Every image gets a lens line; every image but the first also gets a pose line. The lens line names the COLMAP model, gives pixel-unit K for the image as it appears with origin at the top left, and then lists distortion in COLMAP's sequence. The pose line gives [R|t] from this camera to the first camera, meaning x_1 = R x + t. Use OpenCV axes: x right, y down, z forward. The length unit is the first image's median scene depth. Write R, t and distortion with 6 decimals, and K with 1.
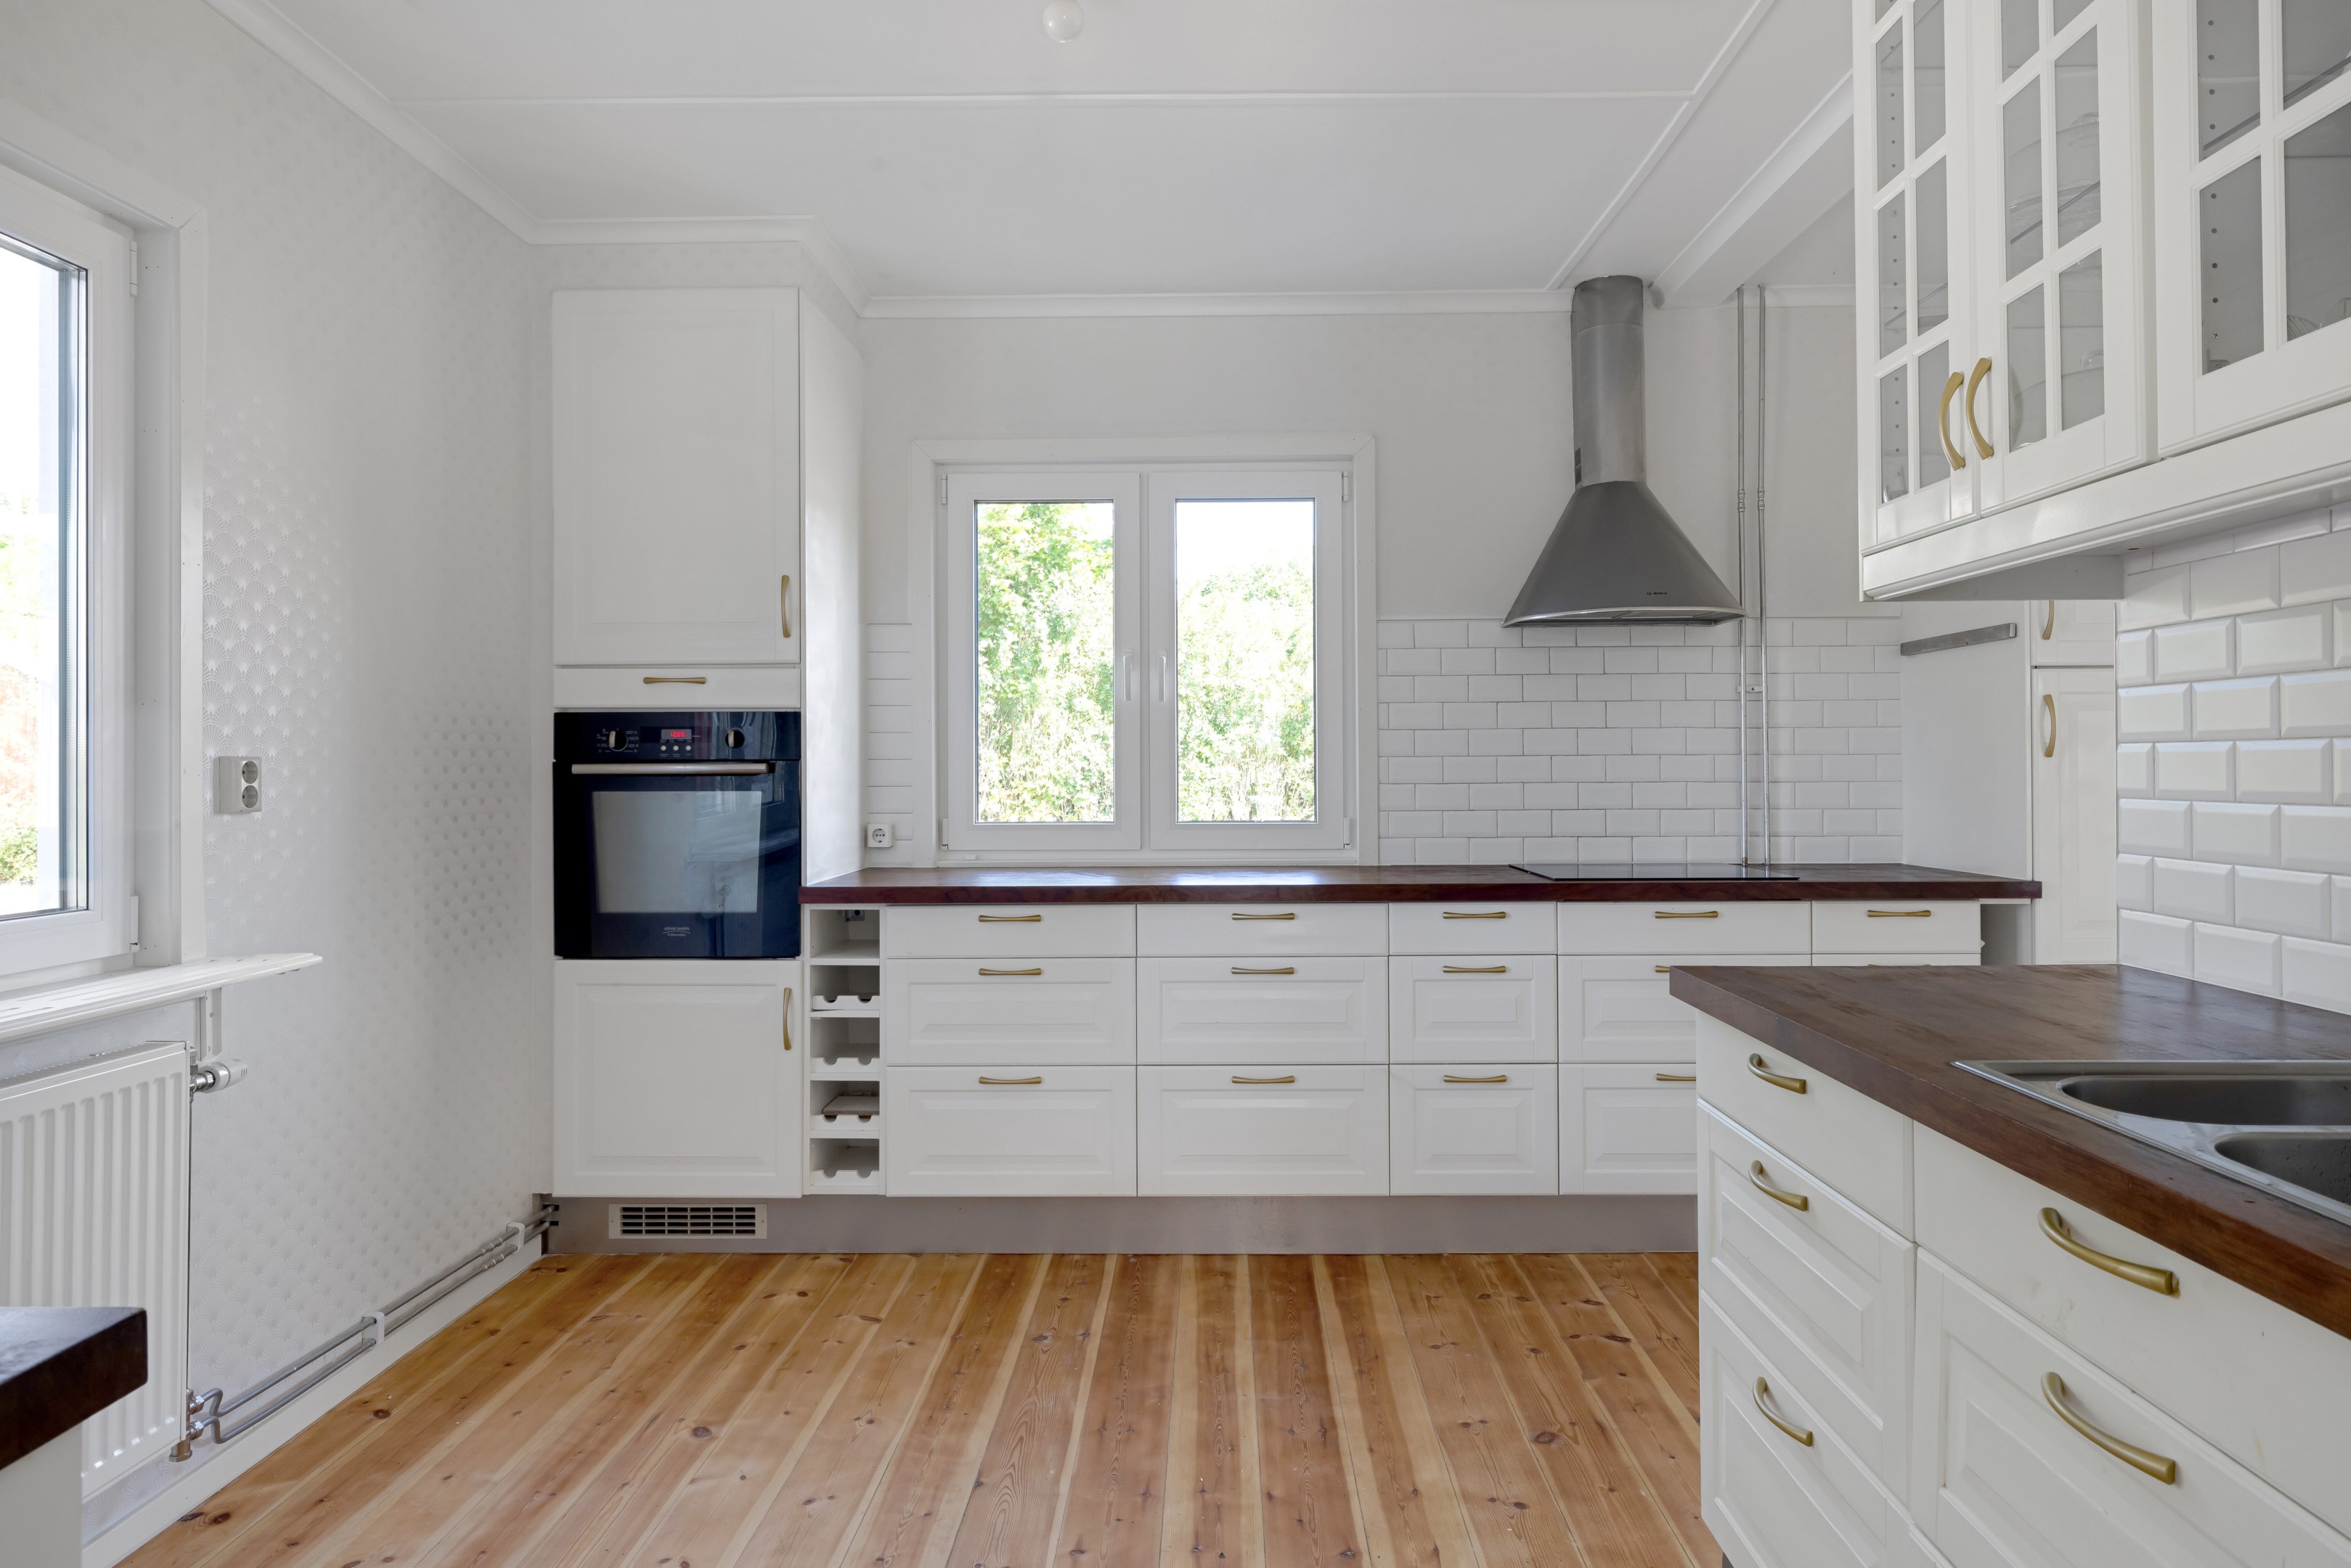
lens RADIAL K [[1336.9, 0, 1206.5], [0, 1336.9, 752.0], [0, 0, 1]] dist [0.000073, 0.001221]
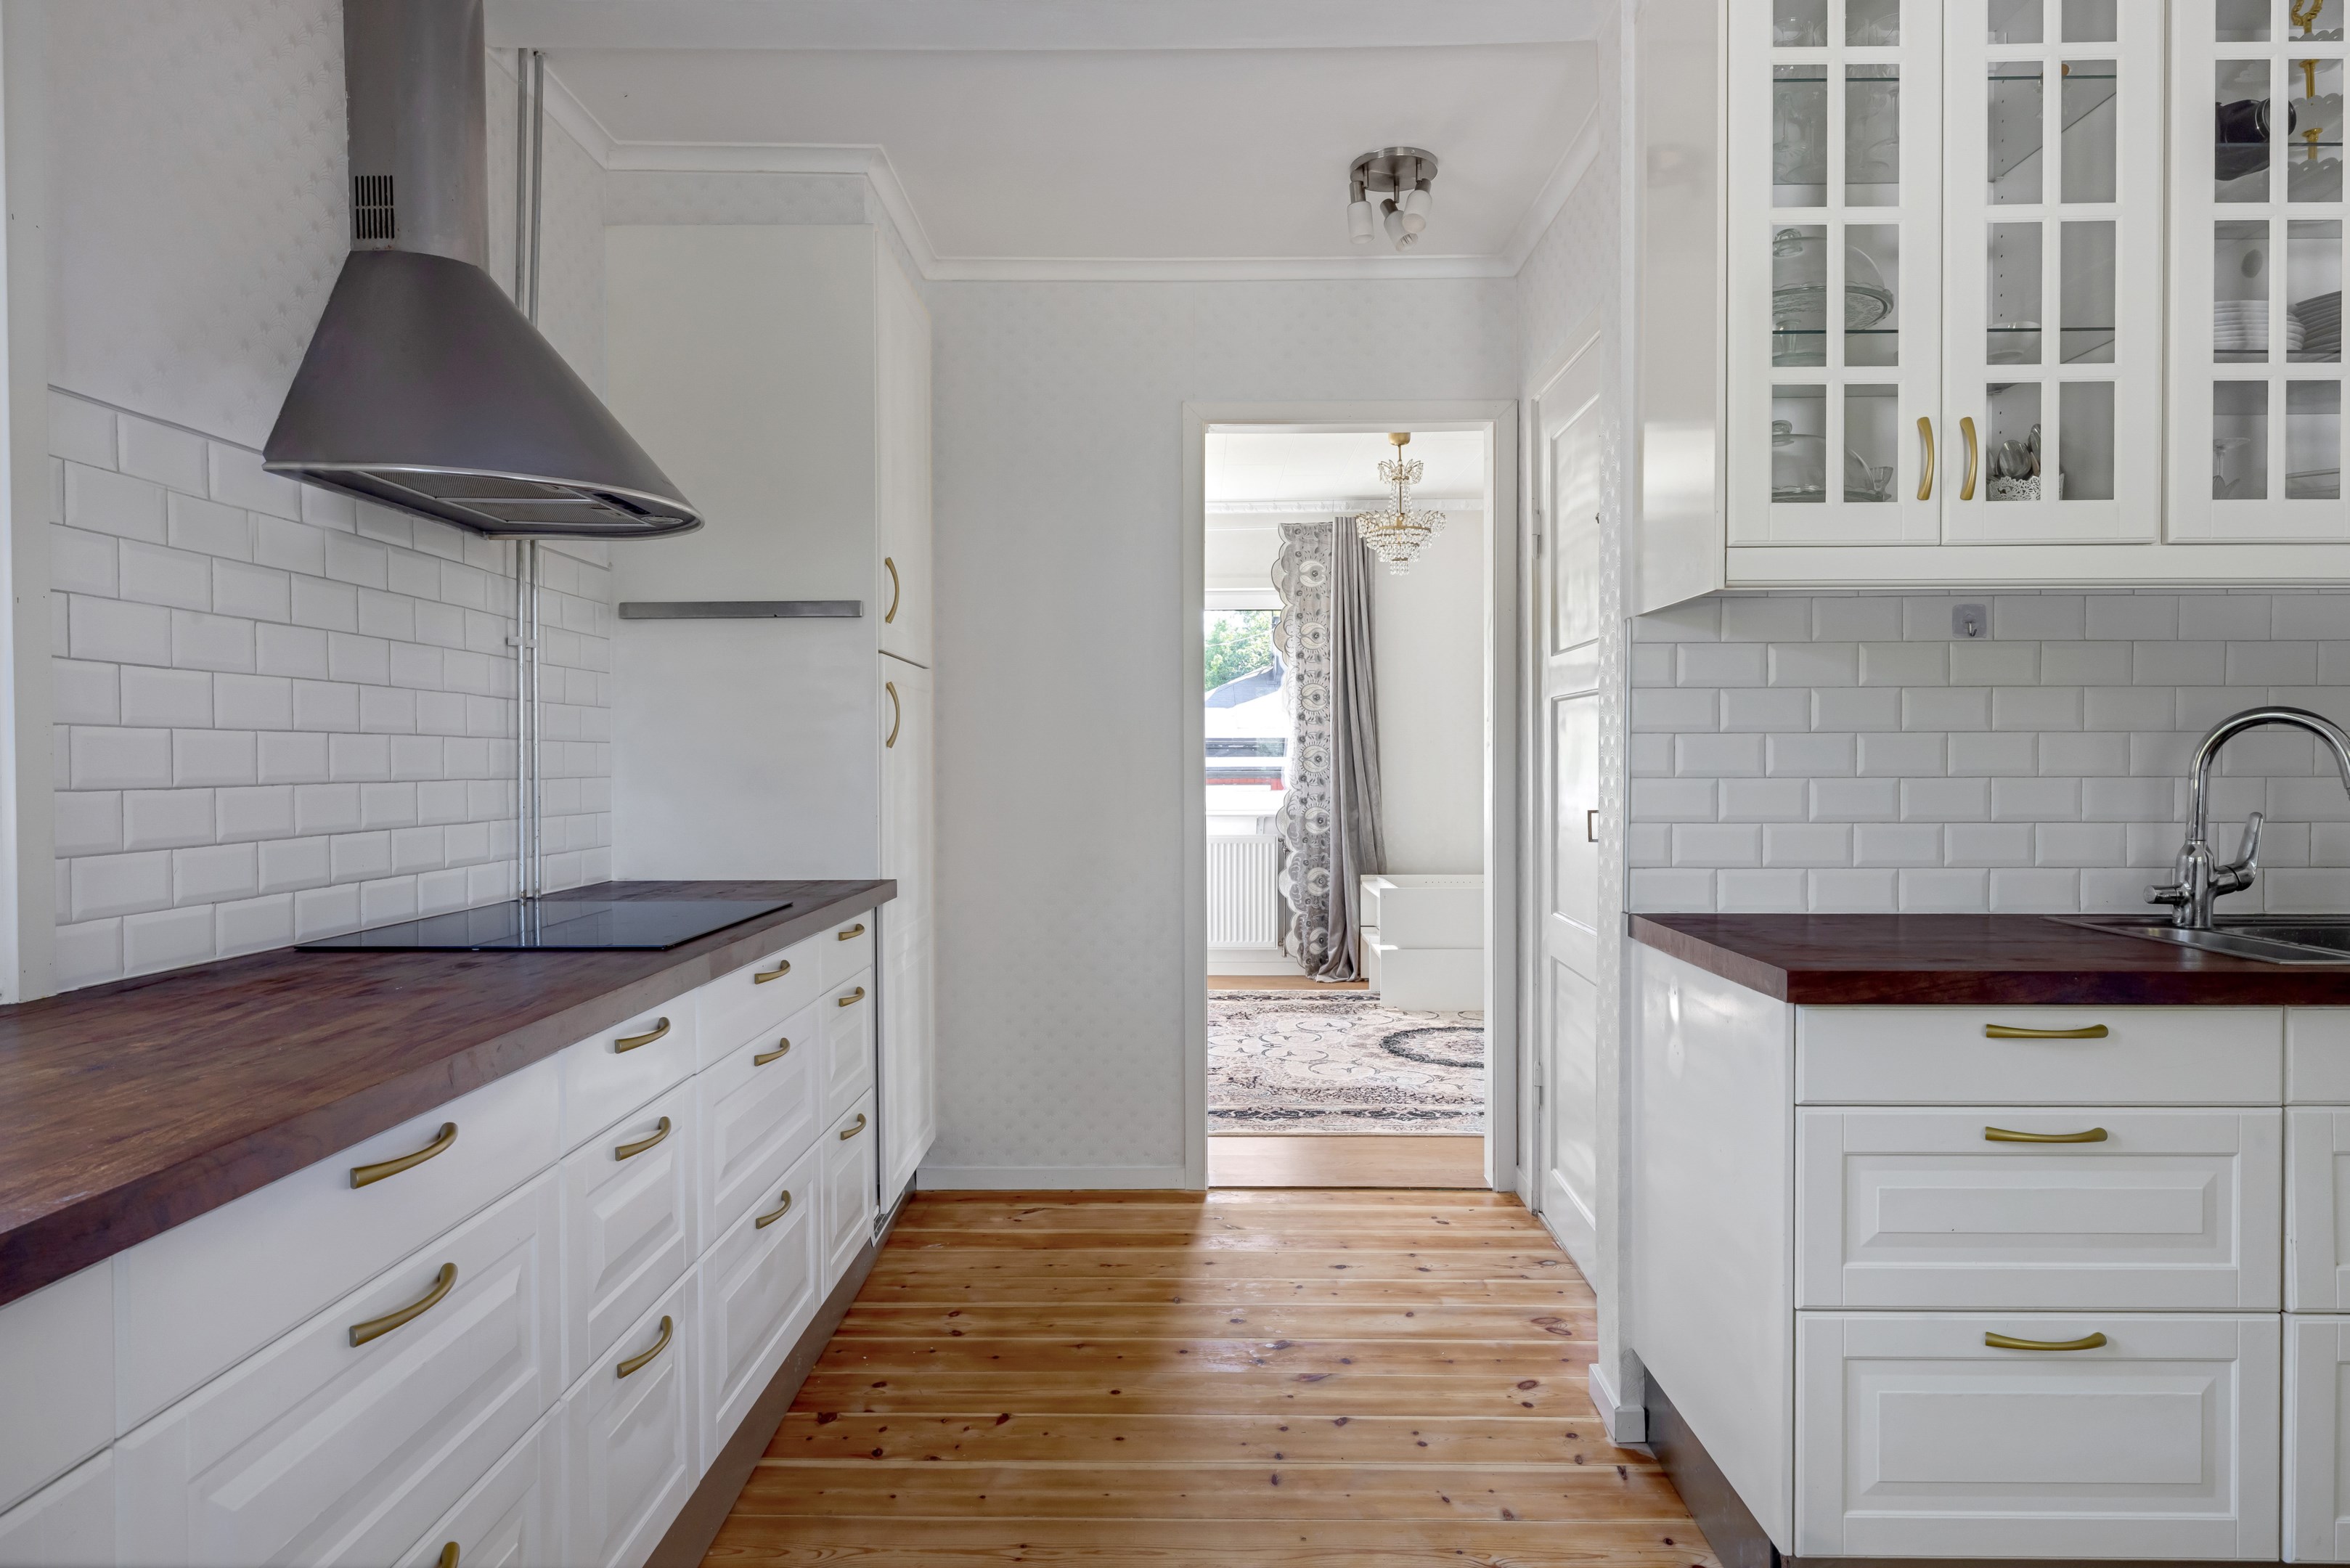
lens RADIAL K [[1325.6, 0, 1172.0], [0, 1325.6, 761.5], [0, 0, 1]] dist [0.004292, 0.000587]
pose [[0.045344, 0.004095, 0.998963, -0.300712], [-0.010905, 0.999934, -0.003604, 0.014843], [-0.998912, -0.010730, 0.045386, 0.756598]]
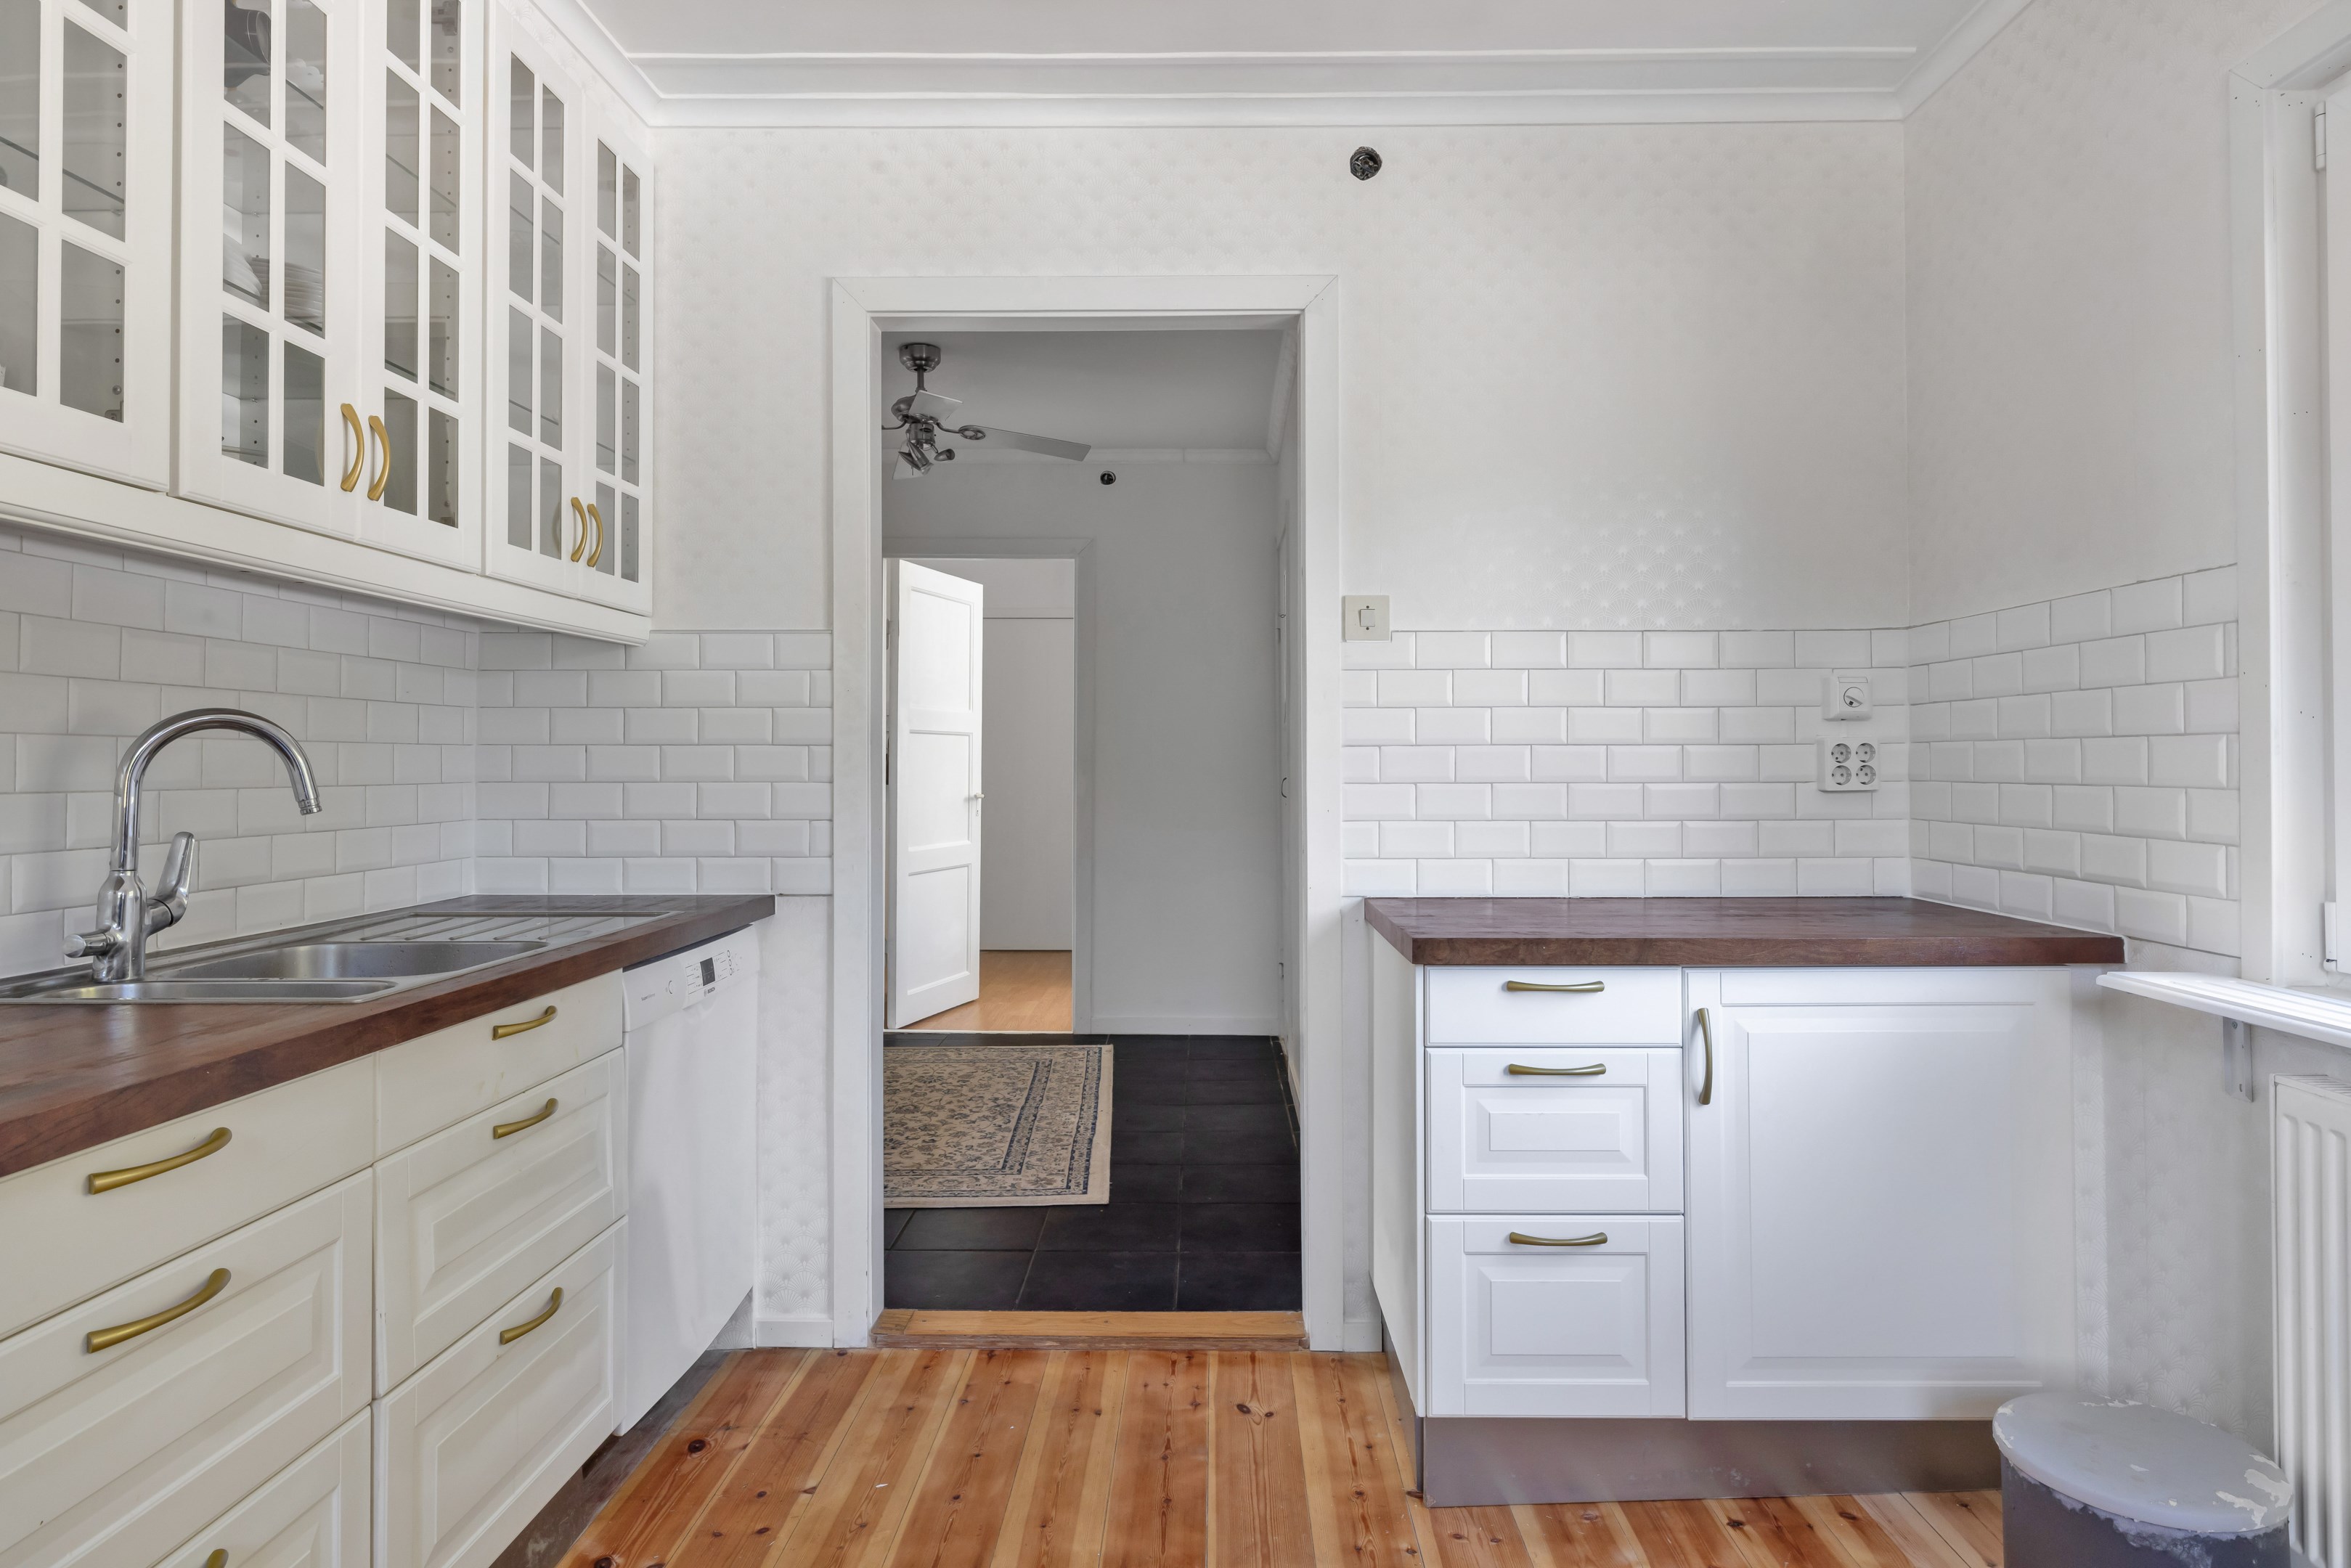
lens RADIAL K [[1336.9, 0, 1206.5], [0, 1336.9, 752.0], [0, 0, 1]] dist [0.000073, 0.001221]
pose [[-0.999257, 0.004738, 0.038241, -0.083017], [0.004029, 0.999819, -0.018587, 0.010878], [-0.038322, -0.018419, -0.999096, 0.792699]]
